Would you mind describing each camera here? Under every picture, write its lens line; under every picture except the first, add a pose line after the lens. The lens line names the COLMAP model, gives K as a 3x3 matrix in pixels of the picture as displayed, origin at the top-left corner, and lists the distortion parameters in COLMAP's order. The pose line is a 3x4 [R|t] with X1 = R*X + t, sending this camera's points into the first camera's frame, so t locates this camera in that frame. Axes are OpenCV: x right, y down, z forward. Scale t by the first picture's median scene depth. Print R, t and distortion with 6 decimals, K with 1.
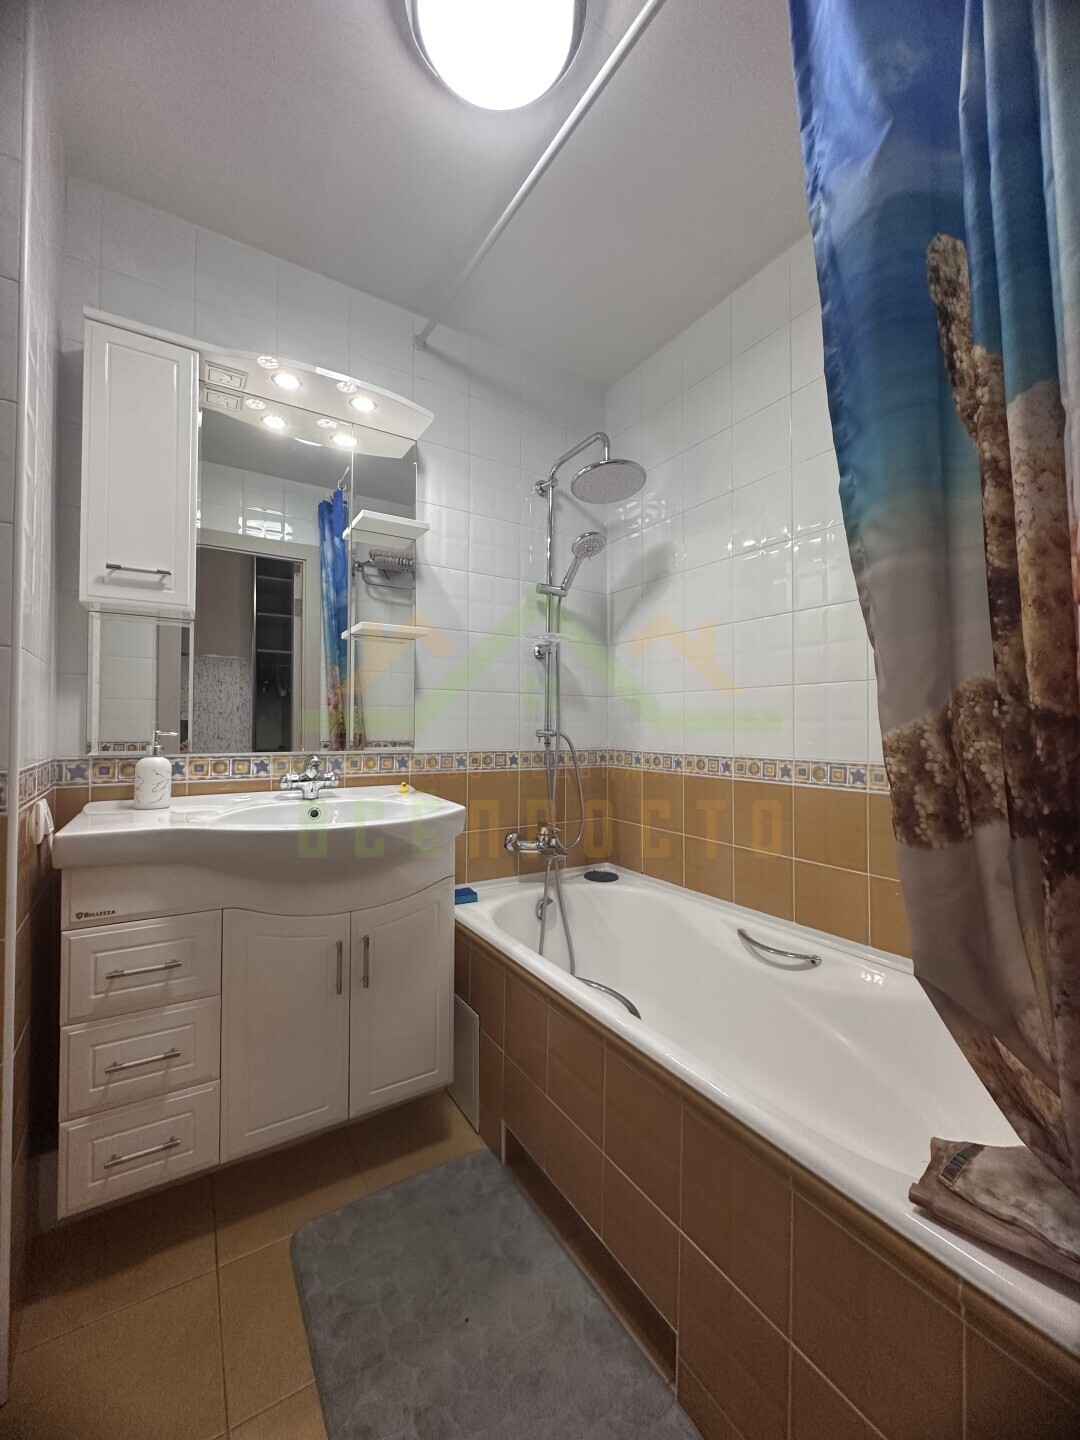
lens RADIAL K [[571.7, 0, 540.0], [0, 571.7, 720.0], [0, 0, 1]] dist [-0.000902, -0.000013]
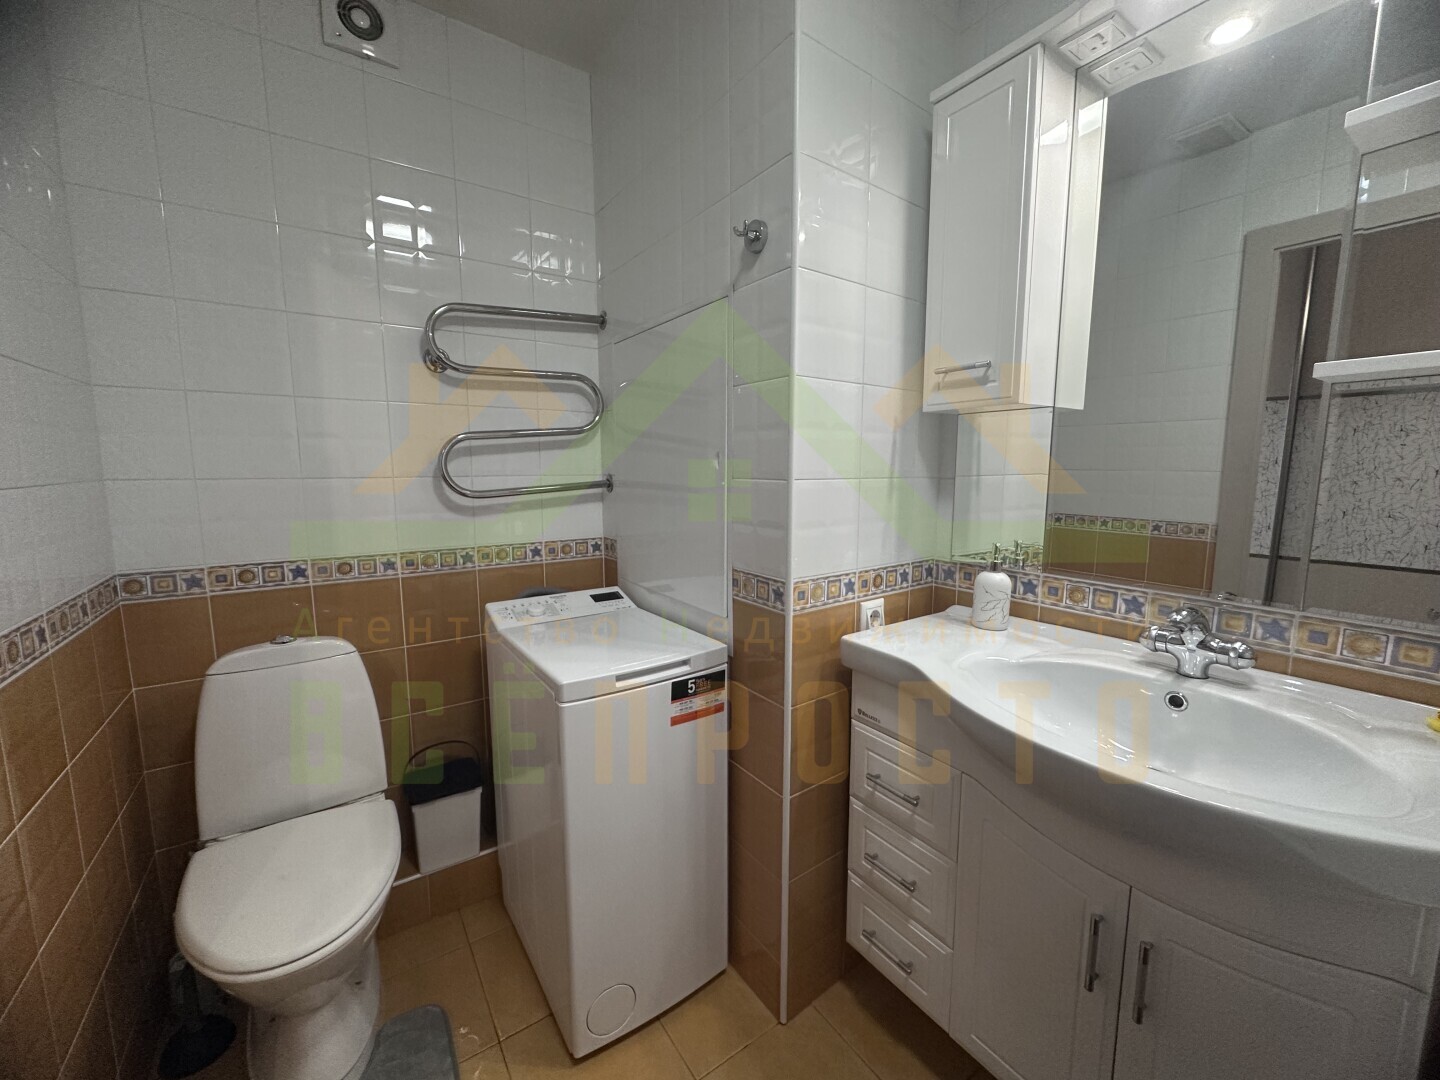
lens RADIAL K [[571.7, 0, 720.9], [0, 571.7, 542.6], [0, 0, 1]] dist [-0.000902, -0.000013]
pose [[0.046663, 0.128801, -0.990572, 0.192562], [0.015208, 0.991446, 0.129631, -0.105073], [0.998795, -0.021113, 0.044305, 0.536202]]
